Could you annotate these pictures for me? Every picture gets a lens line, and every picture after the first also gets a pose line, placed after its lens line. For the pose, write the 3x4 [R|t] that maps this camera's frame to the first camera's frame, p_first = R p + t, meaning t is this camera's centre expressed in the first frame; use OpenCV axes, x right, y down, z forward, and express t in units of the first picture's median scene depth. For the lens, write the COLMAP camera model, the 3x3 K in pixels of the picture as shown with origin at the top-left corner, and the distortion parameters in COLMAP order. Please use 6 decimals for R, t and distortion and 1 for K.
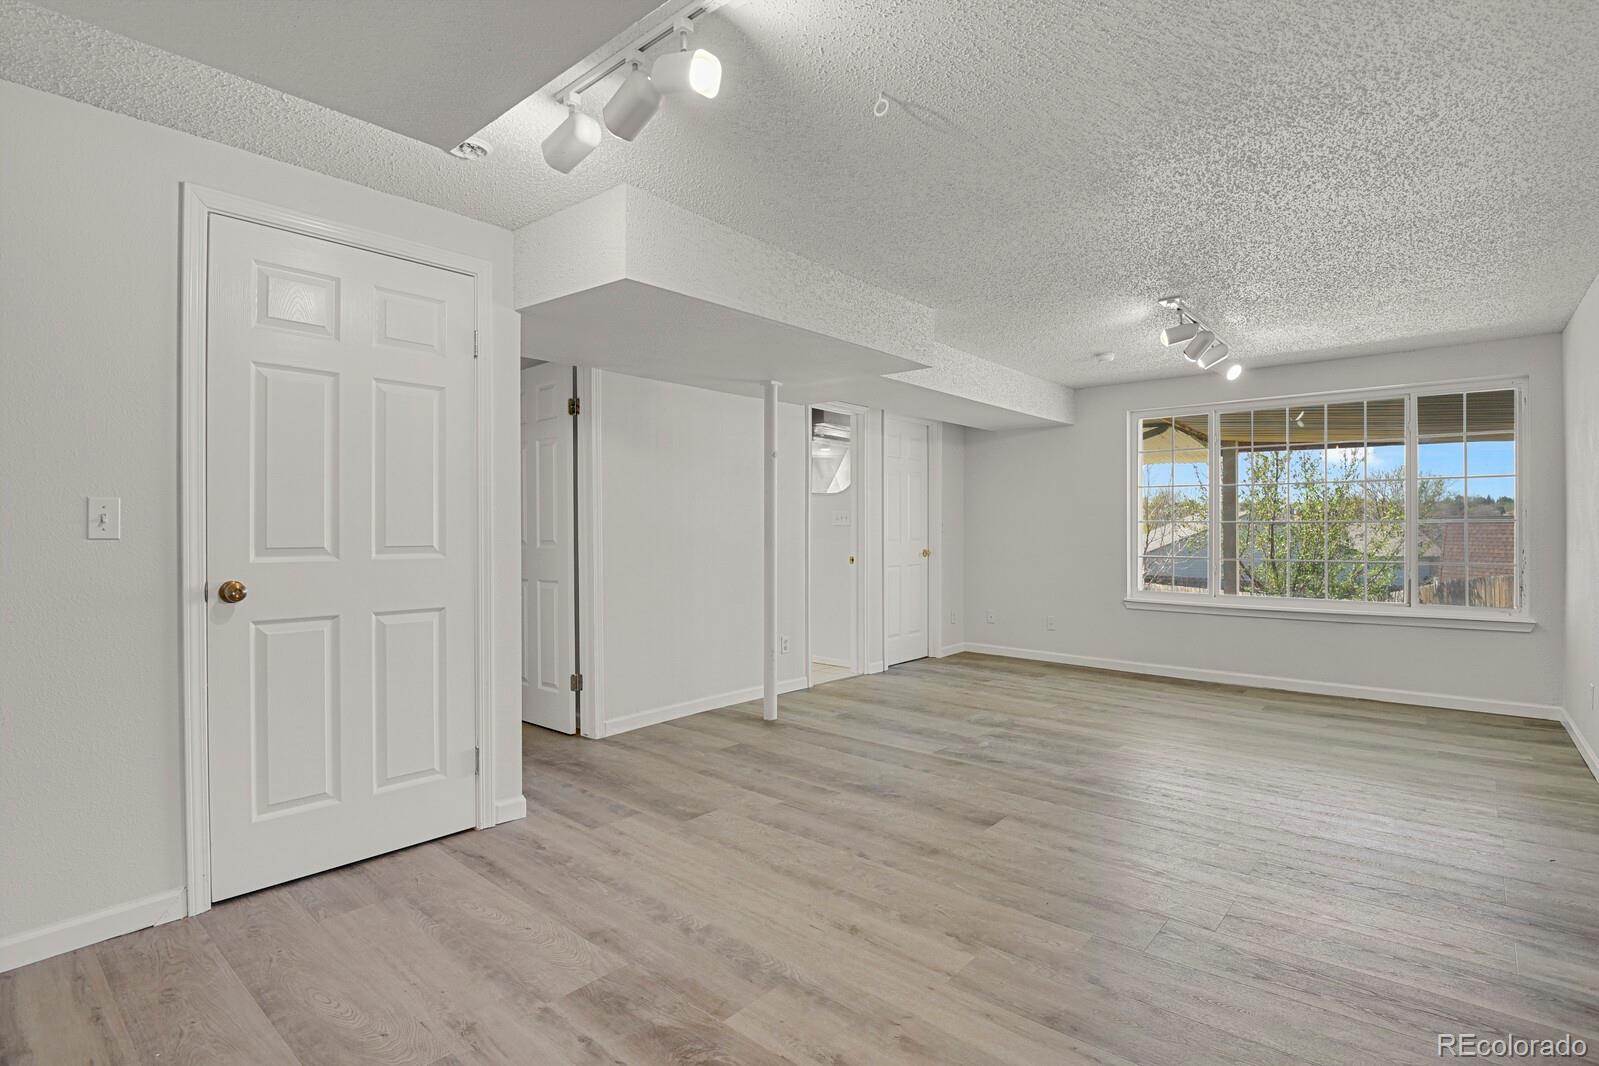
lens RADIAL K [[782.7, 0, 812.3], [0, 782.7, 526.0], [0, 0, 1]] dist [-0.022449, -0.002831]
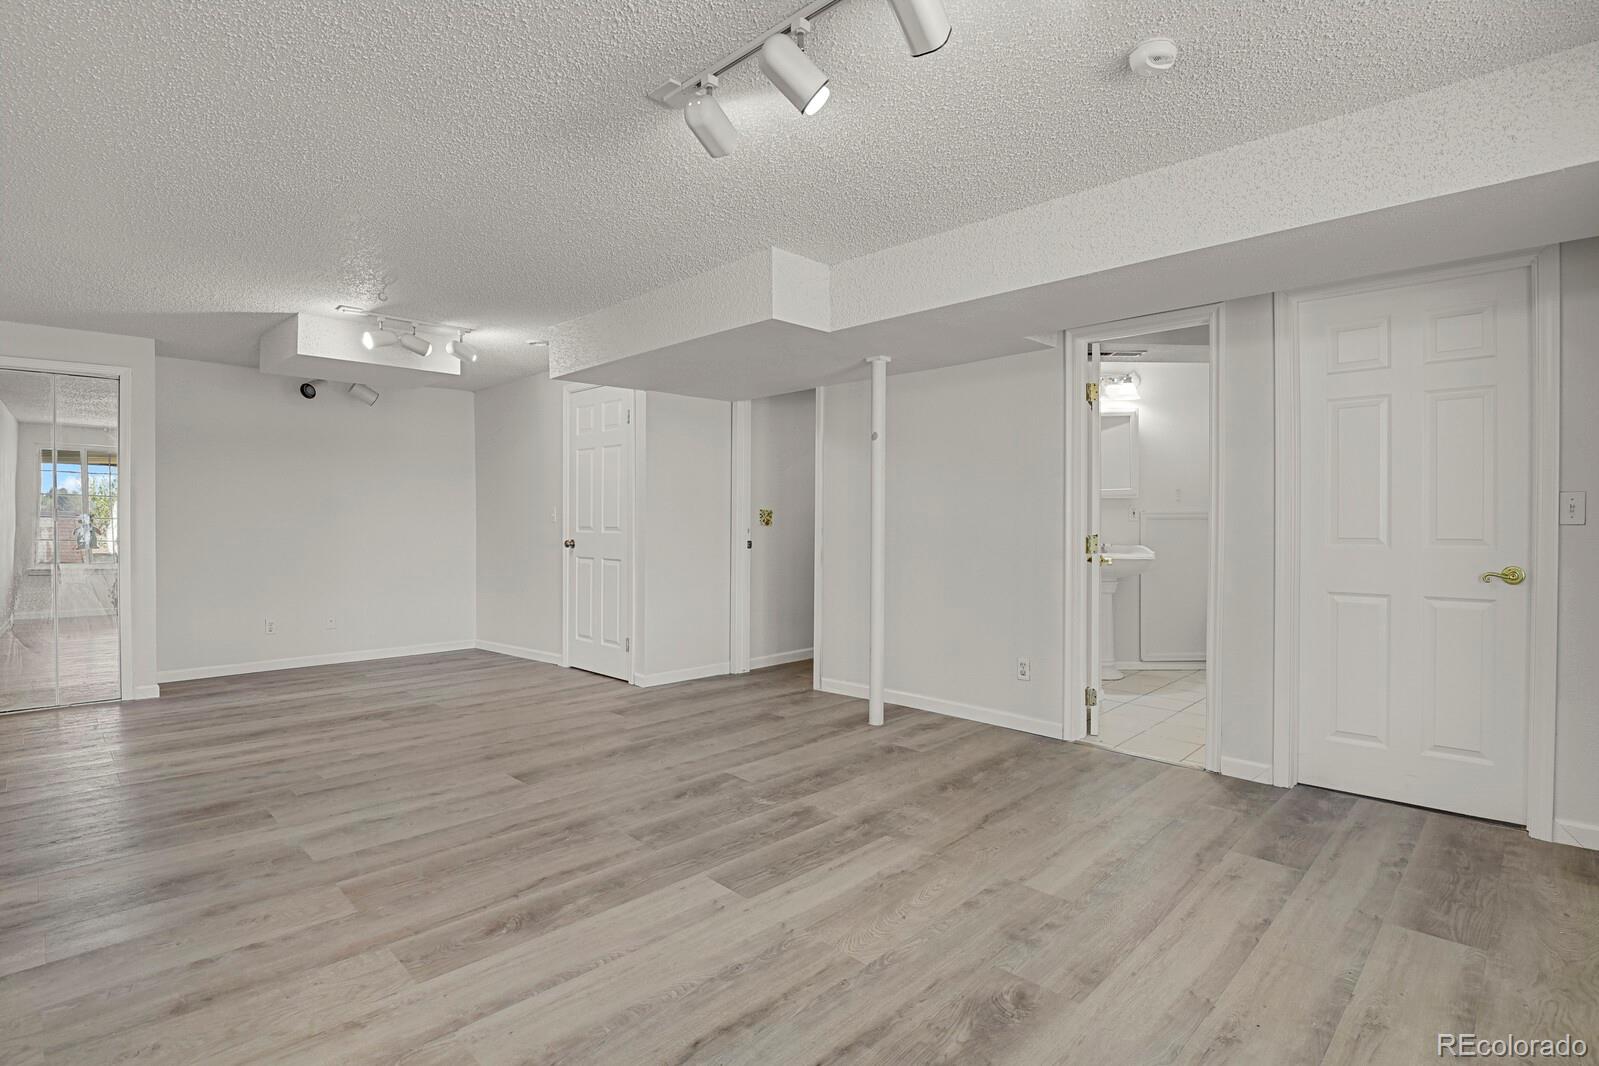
lens RADIAL K [[782.7, 0, 811.7], [0, 782.7, 530.0], [0, 0, 1]] dist [-0.022449, -0.002831]
pose [[-0.067506, 0.012273, -0.997643, 1.066609], [0.002847, 0.999923, 0.012109, 0.007203], [0.997715, -0.002023, -0.067536, 1.208381]]
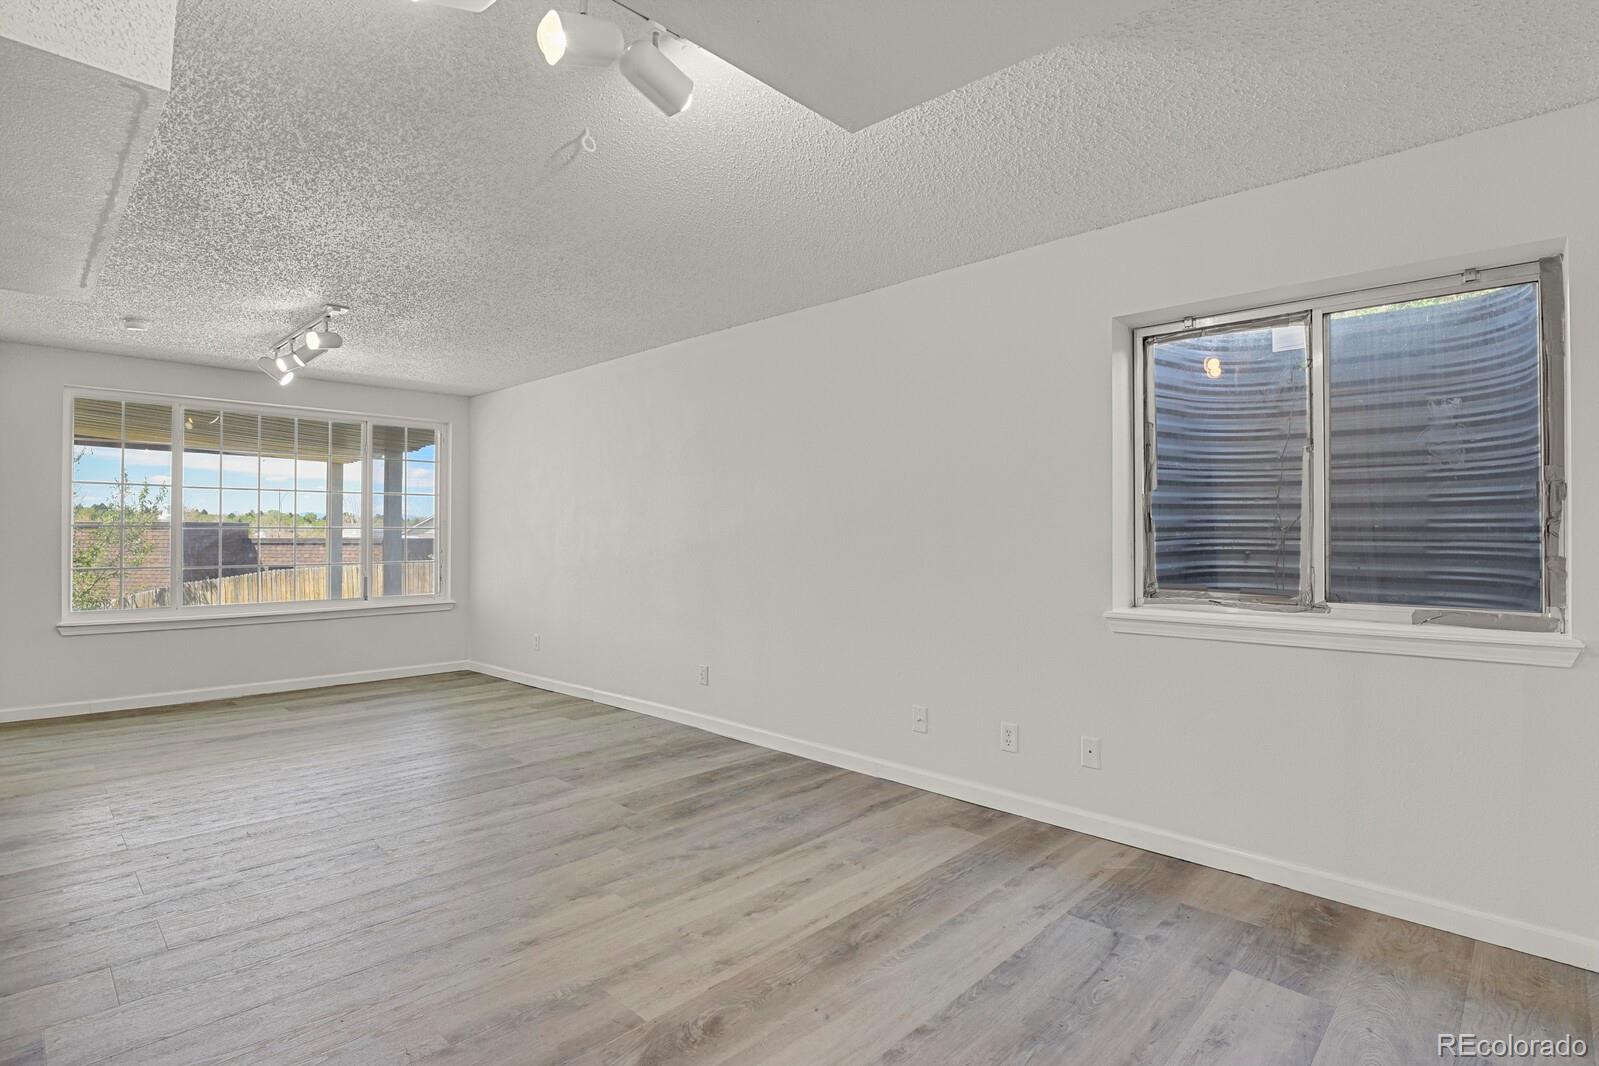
lens RADIAL K [[782.7, 0, 801.5], [0, 782.7, 529.8], [0, 0, 1]] dist [-0.022449, -0.002831]
pose [[0.064983, 0.003570, 0.997880, -0.532332], [0.000047, 0.999994, -0.003580, 0.000854], [-0.997886, 0.000279, 0.064982, 0.350656]]
